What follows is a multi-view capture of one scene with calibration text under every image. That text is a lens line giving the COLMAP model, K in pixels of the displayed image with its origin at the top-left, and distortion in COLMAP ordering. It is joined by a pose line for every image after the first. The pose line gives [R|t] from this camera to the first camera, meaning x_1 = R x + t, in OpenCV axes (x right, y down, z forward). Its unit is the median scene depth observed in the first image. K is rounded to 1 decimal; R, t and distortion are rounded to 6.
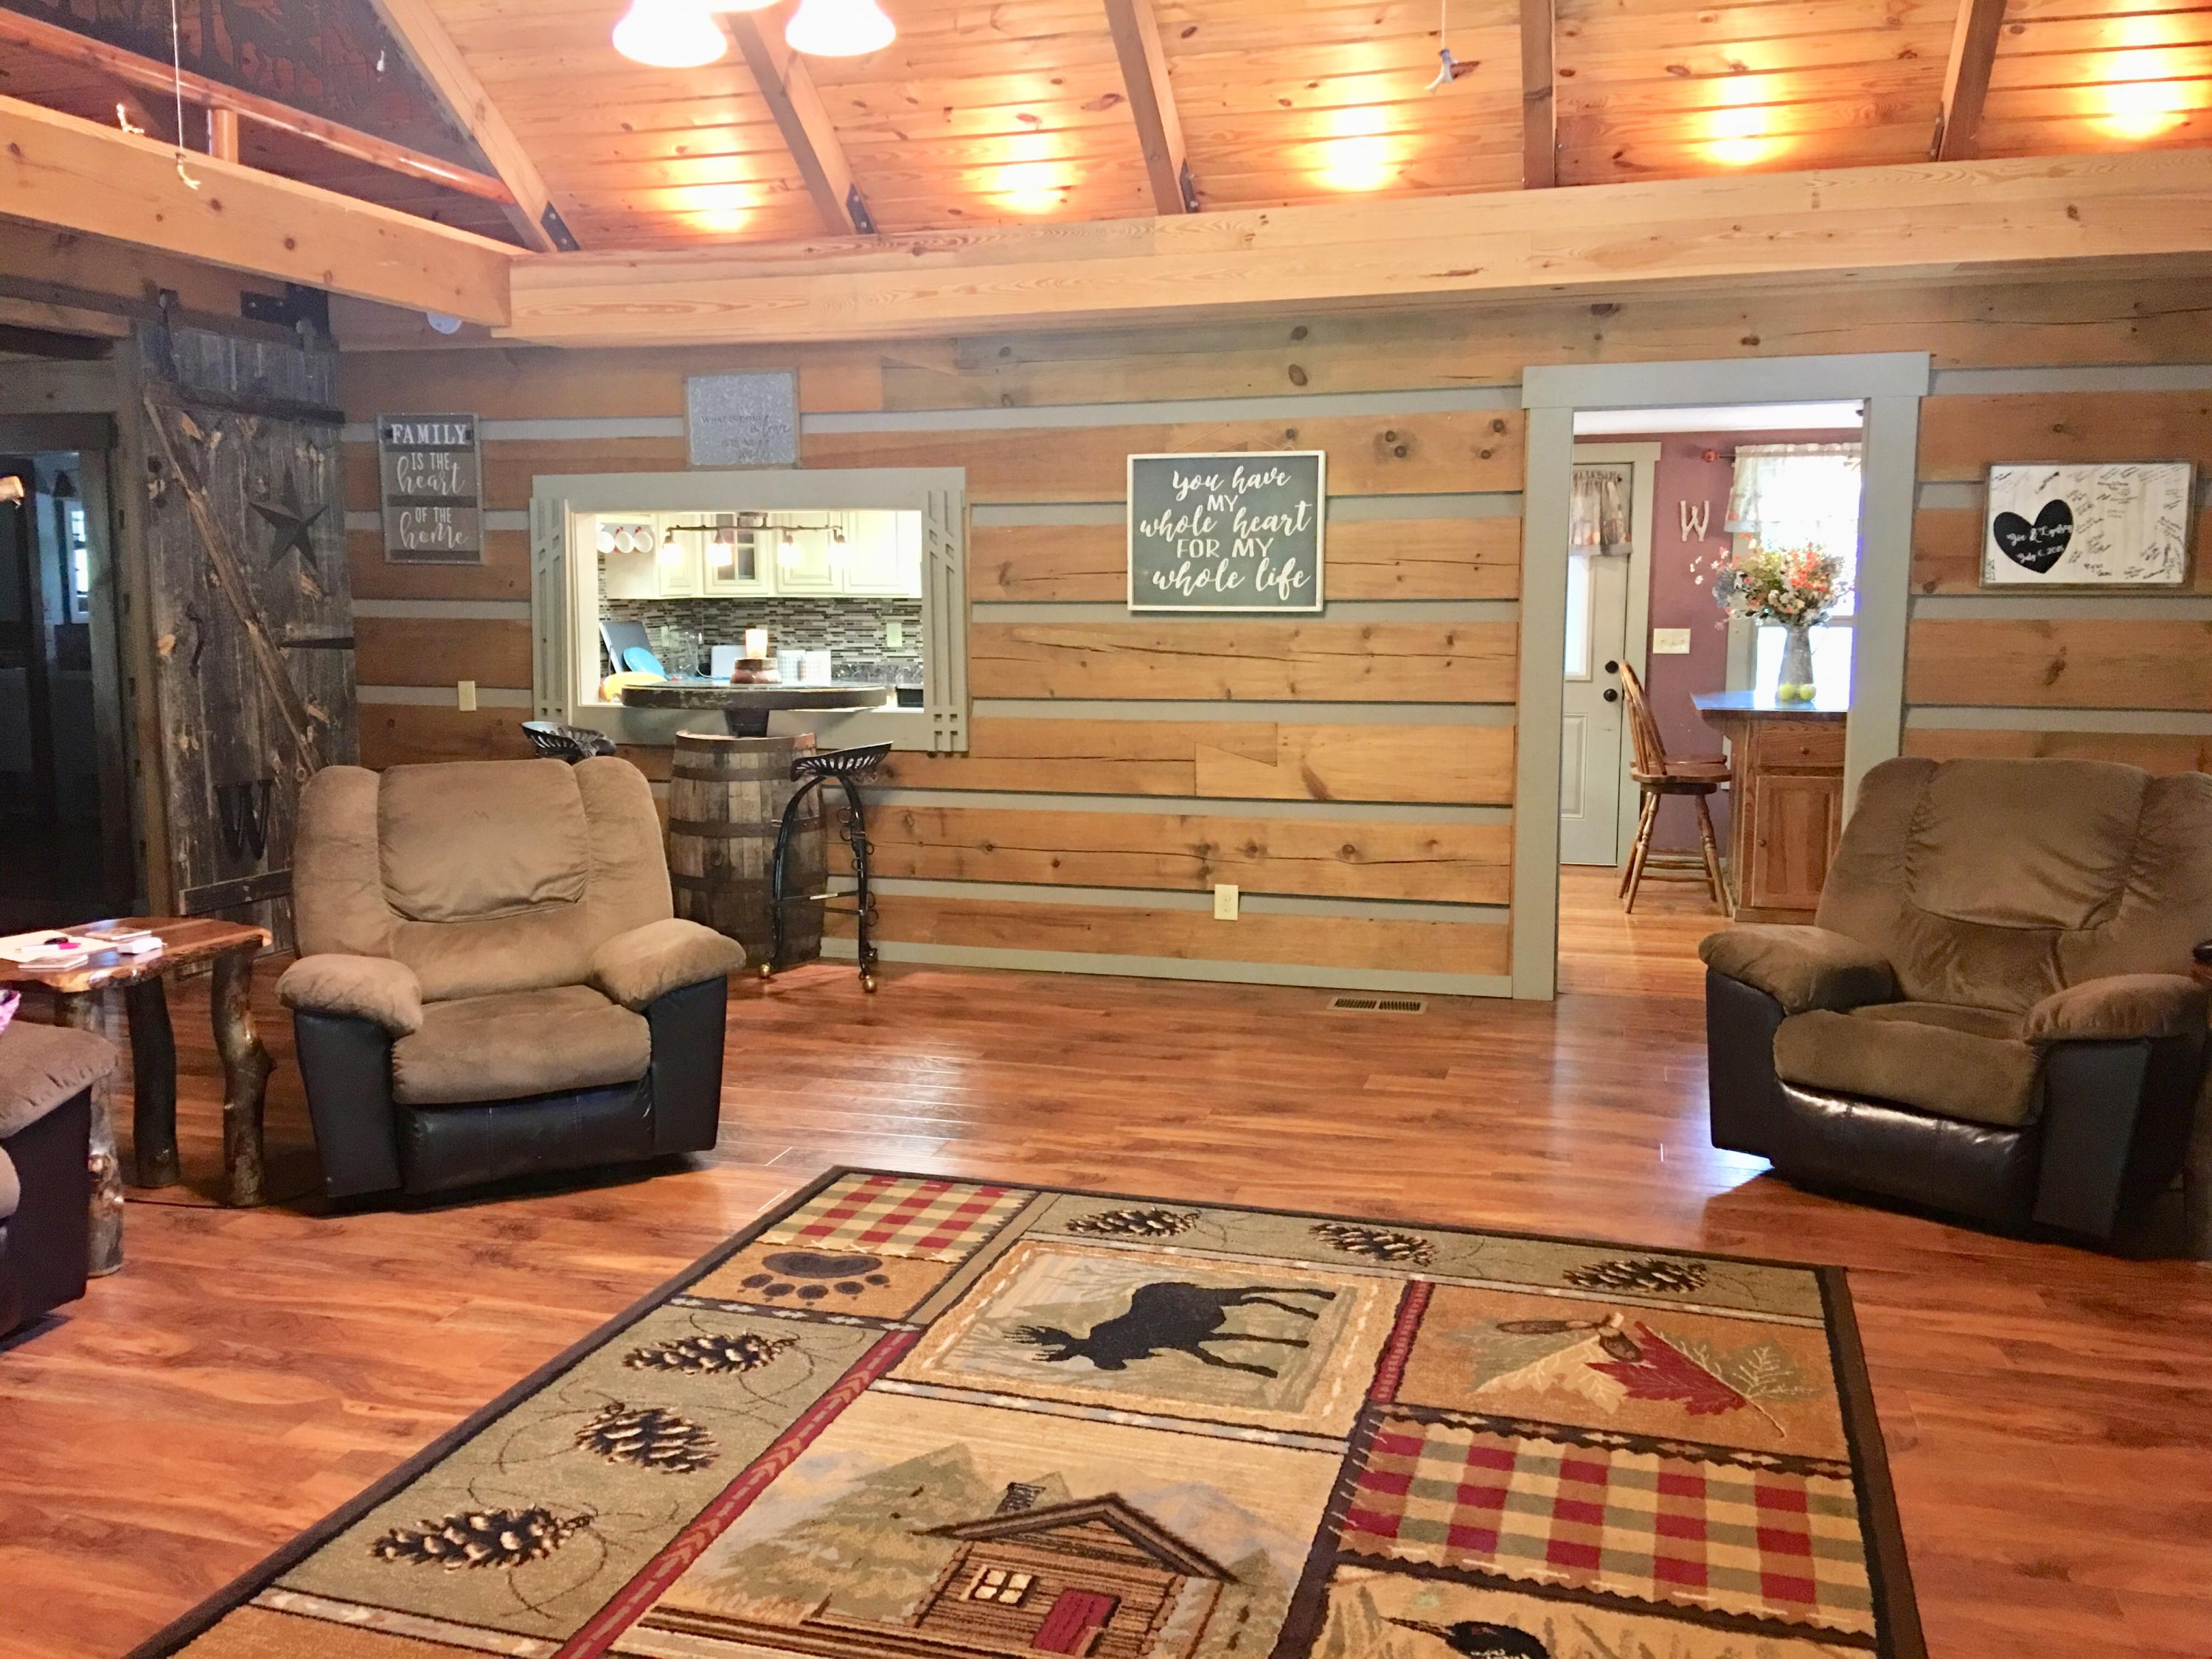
lens RADIAL K [[1849.3, 0, 1092.2], [0, 1849.3, 824.3], [0, 0, 1]] dist [0.082100, -0.123939]
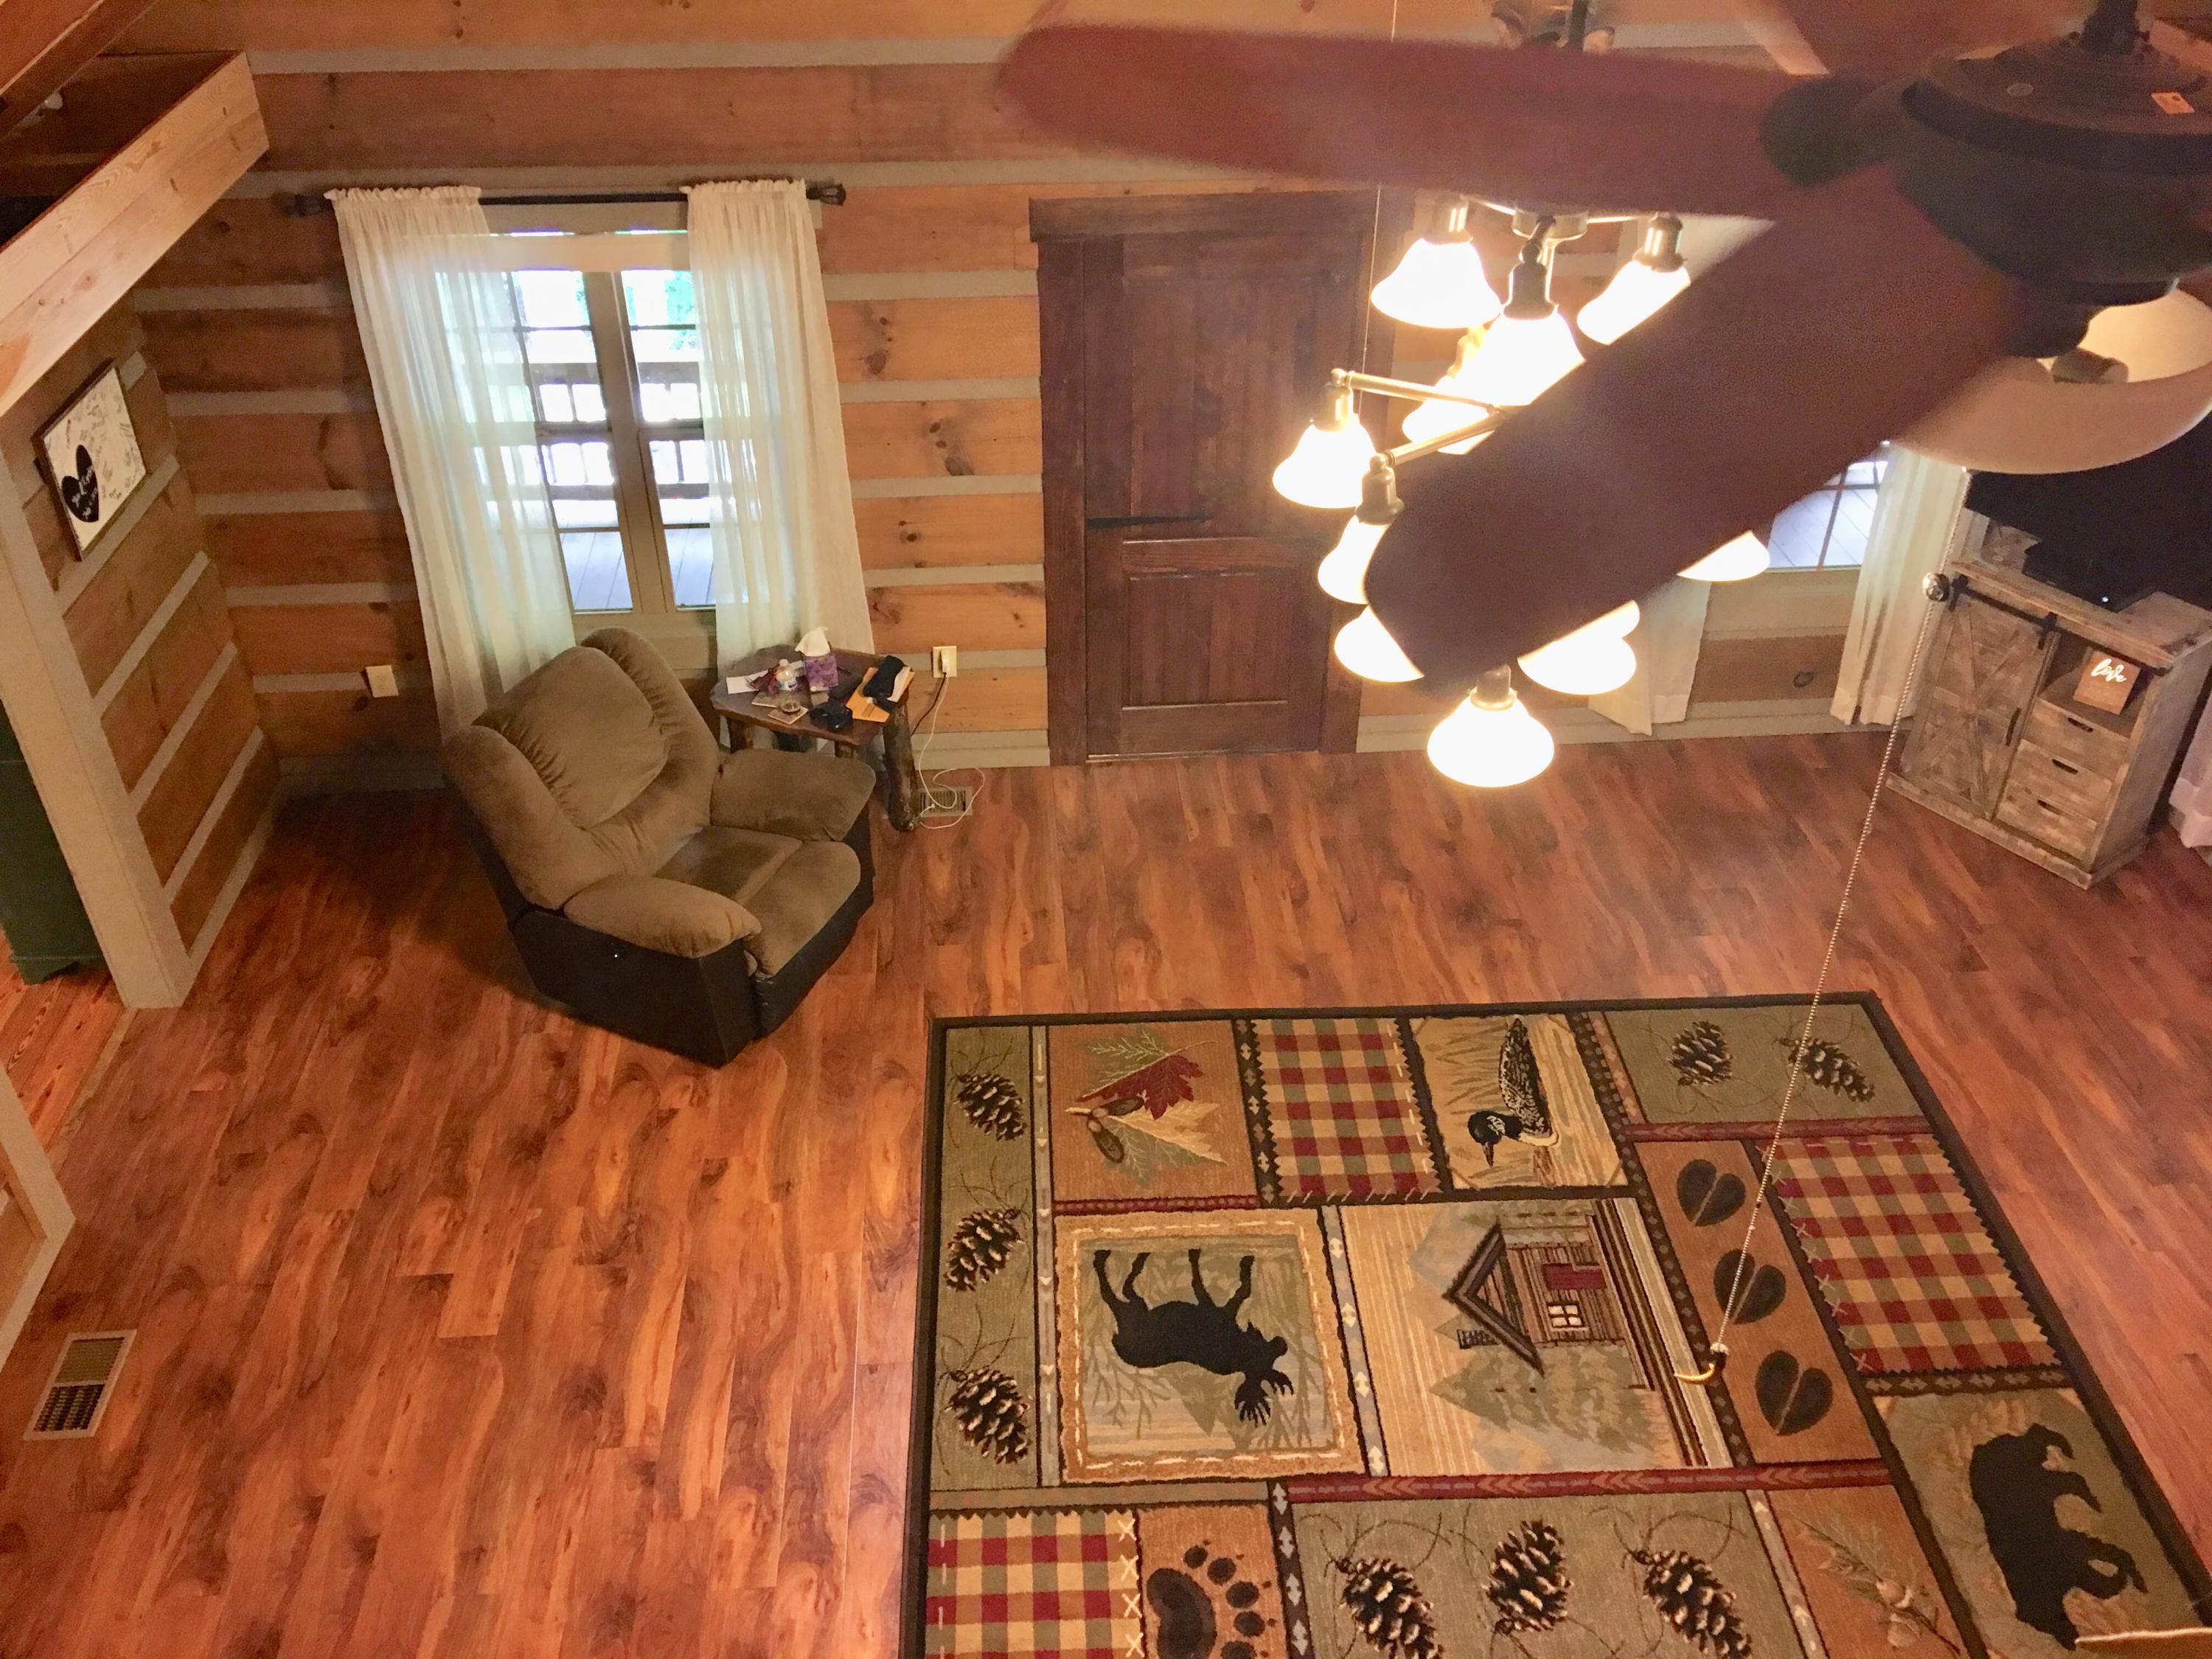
lens RADIAL K [[1849.3, 0, 1092.2], [0, 1849.3, 824.3], [0, 0, 1]] dist [0.082100, -0.123939]
pose [[-0.338267, -0.543736, 0.768067, -0.843225], [0.126928, 0.782360, 0.609756, -0.932469], [-0.932451, 0.303749, -0.195632, 1.341707]]
